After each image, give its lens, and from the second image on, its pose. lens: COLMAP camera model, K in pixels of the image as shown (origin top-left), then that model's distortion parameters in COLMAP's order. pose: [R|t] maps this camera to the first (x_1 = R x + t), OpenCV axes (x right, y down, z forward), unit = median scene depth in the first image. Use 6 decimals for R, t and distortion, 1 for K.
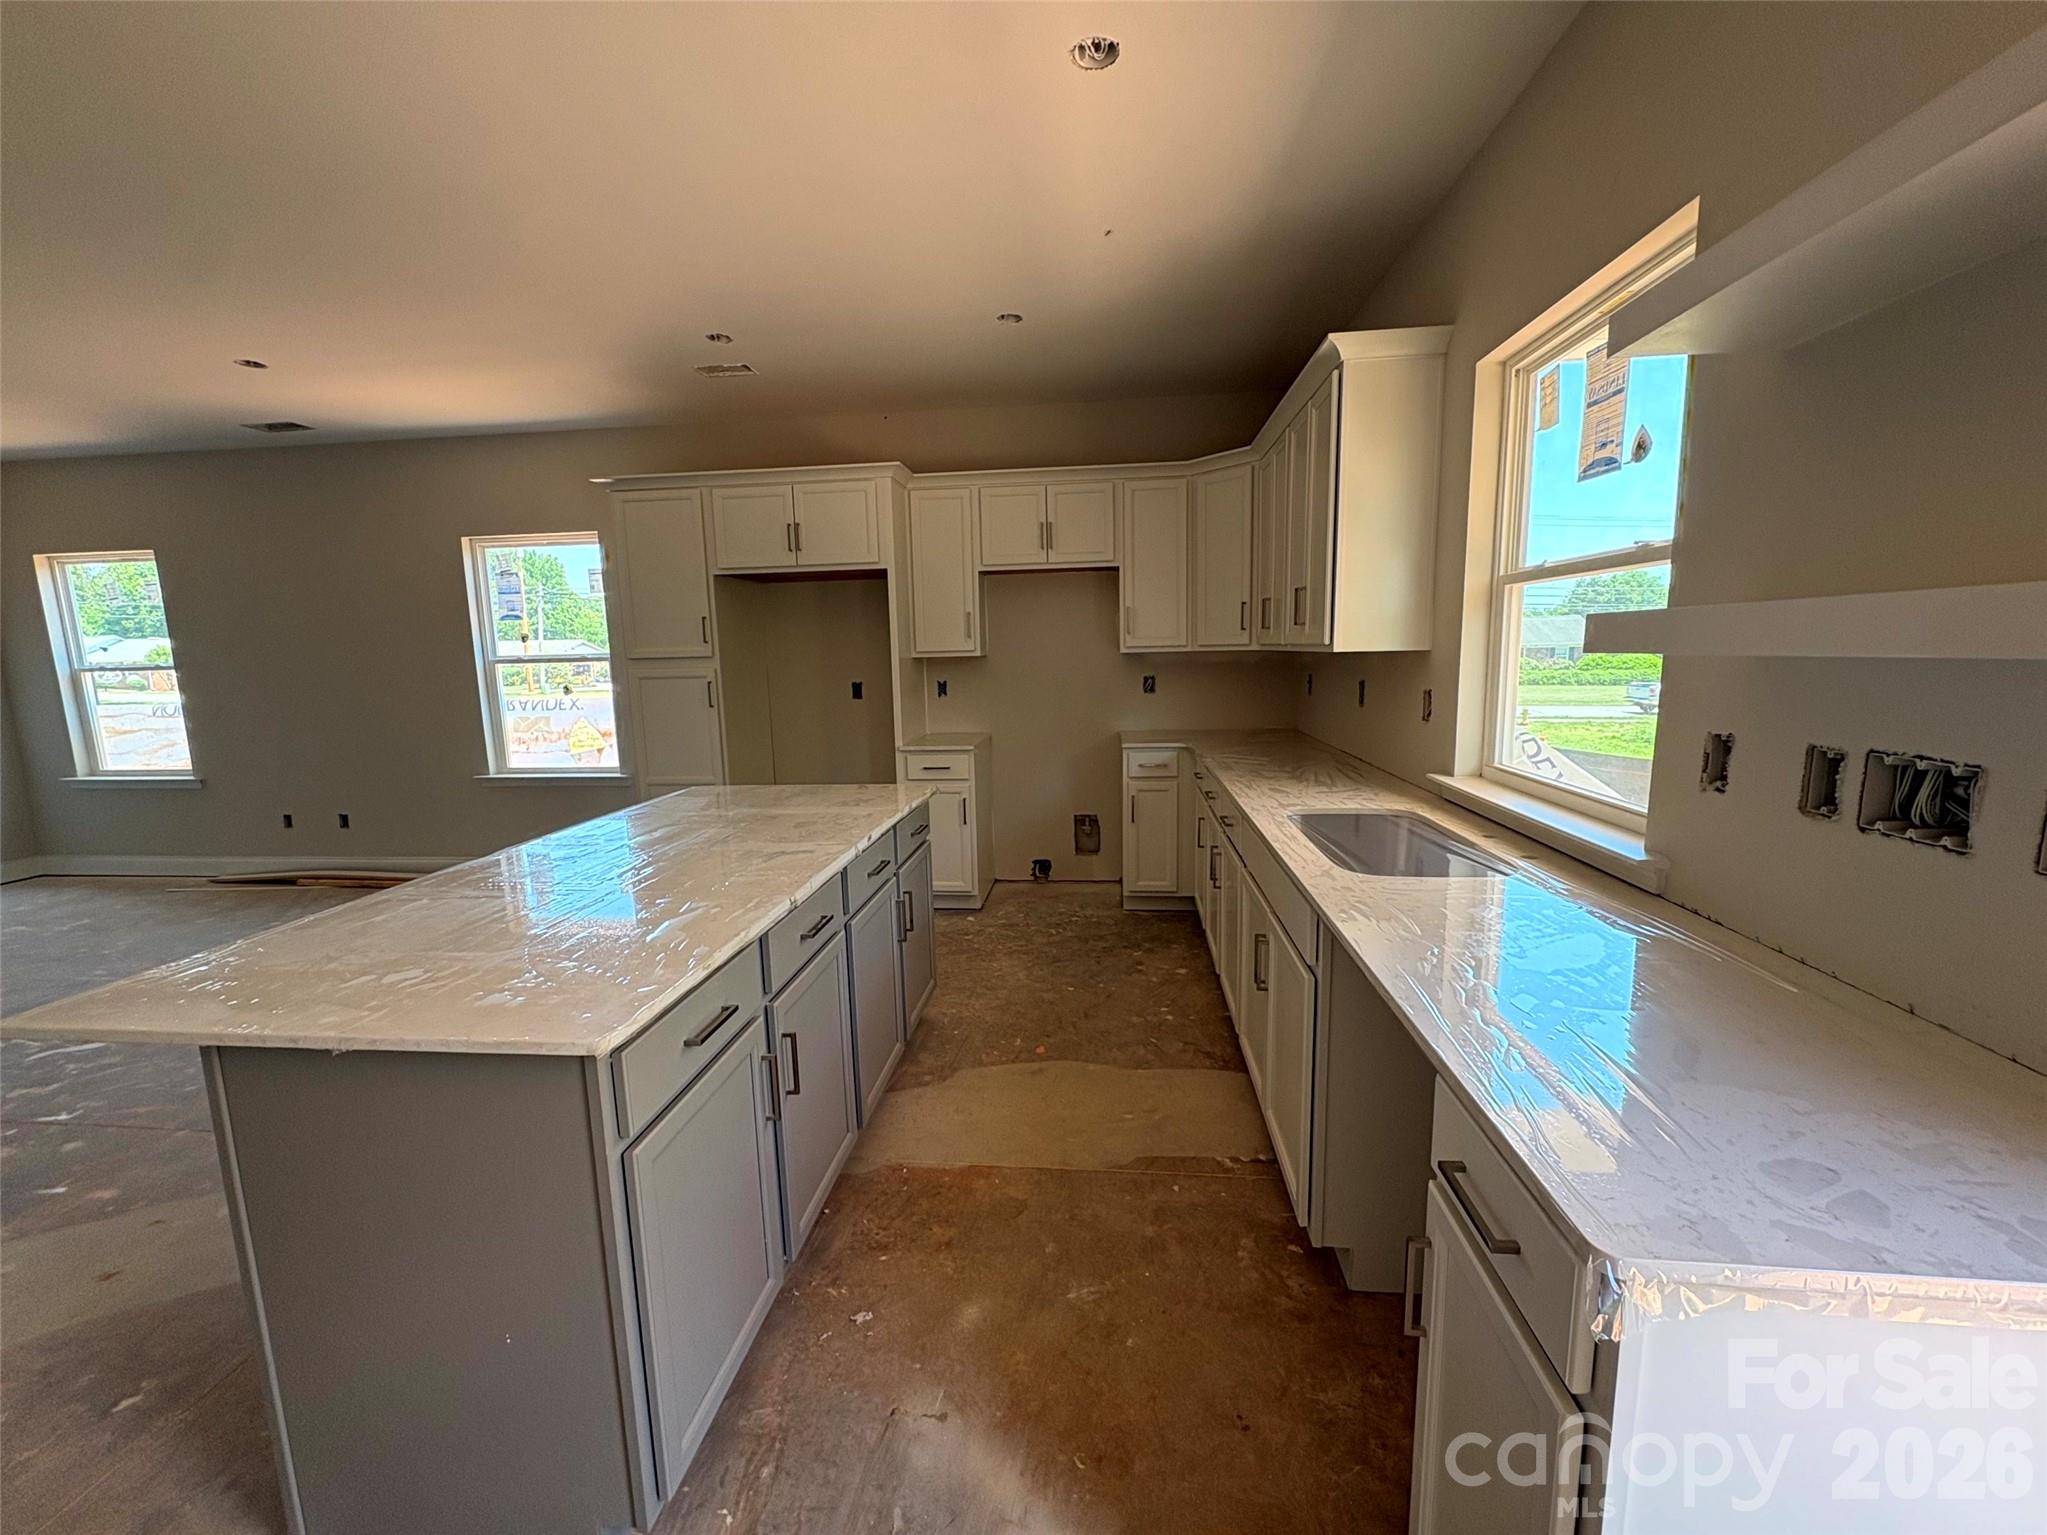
lens RADIAL K [[814.1, 0, 1023.5], [0, 814.1, 767.5], [0, 0, 1]] dist [0.001239, 0.000448]
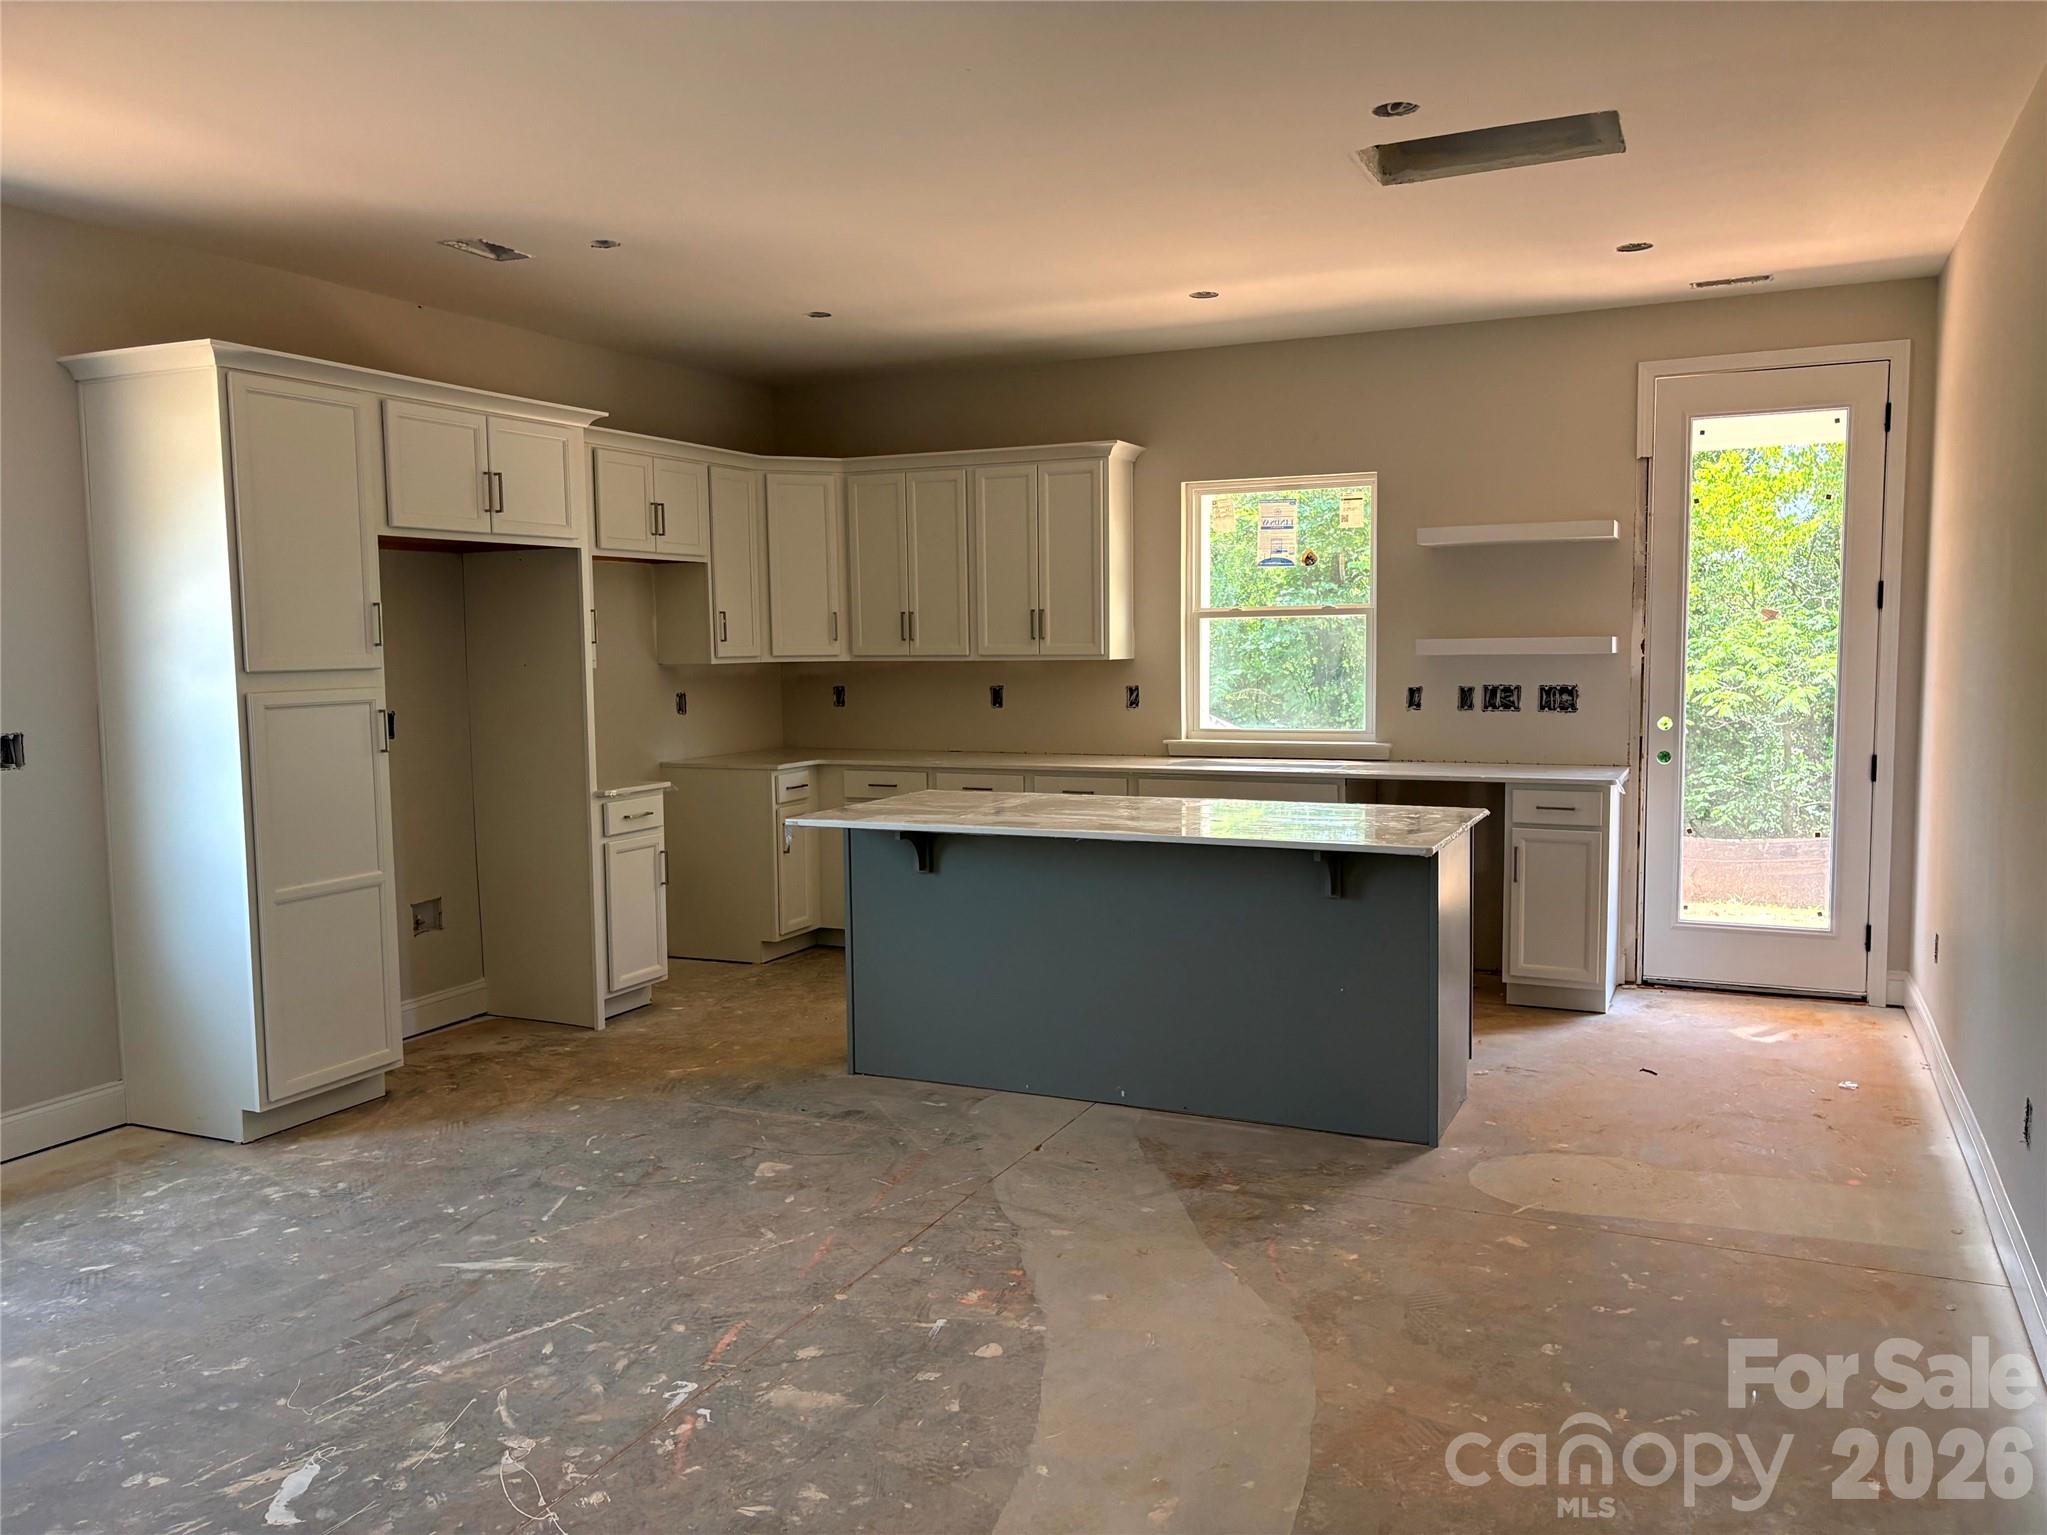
lens RADIAL K [[1541.7, 0, 1028.0], [0, 1541.7, 766.0], [0, 0, 1]] dist [0.026518, -0.003989]
pose [[0.329453, -0.061656, 0.942157, -1.295983], [0.144057, 0.989465, 0.014378, -0.012733], [-0.933118, 0.130987, 0.334864, 0.177665]]
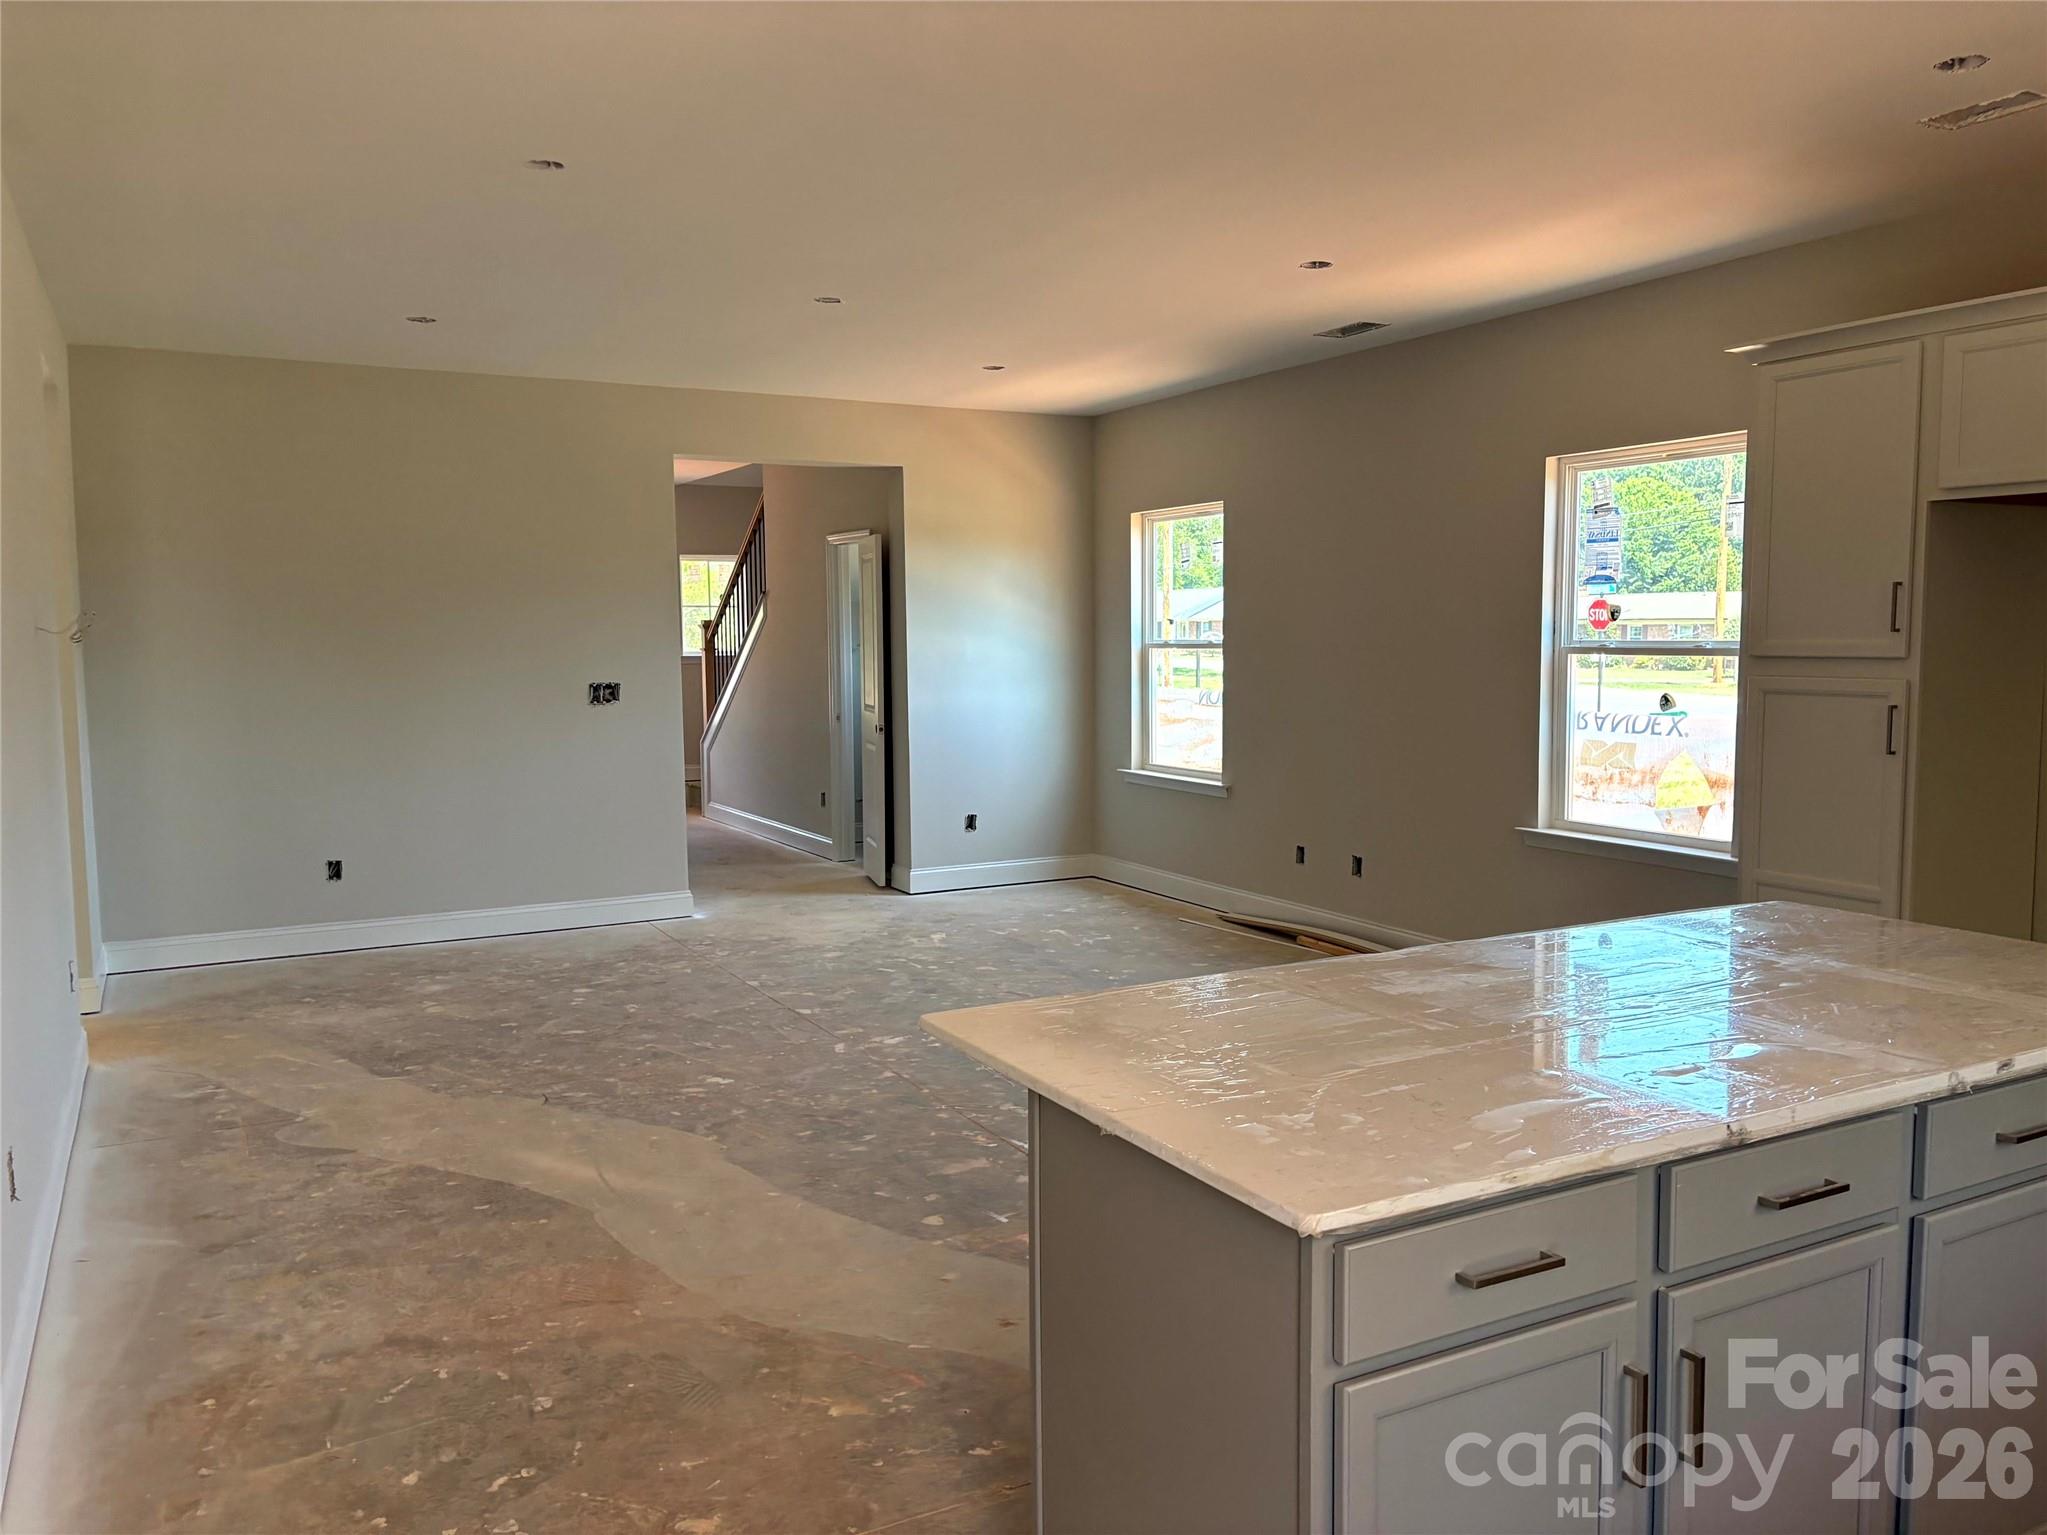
lens RADIAL K [[1541.7, 0, 1028.0], [0, 1541.7, 766.0], [0, 0, 1]] dist [0.026518, -0.003989]
pose [[0.569573, 0.093388, -0.816618, 0.115969], [-0.128454, 0.991430, 0.023786, -0.019817], [0.811841, 0.091350, 0.576688, -0.020037]]
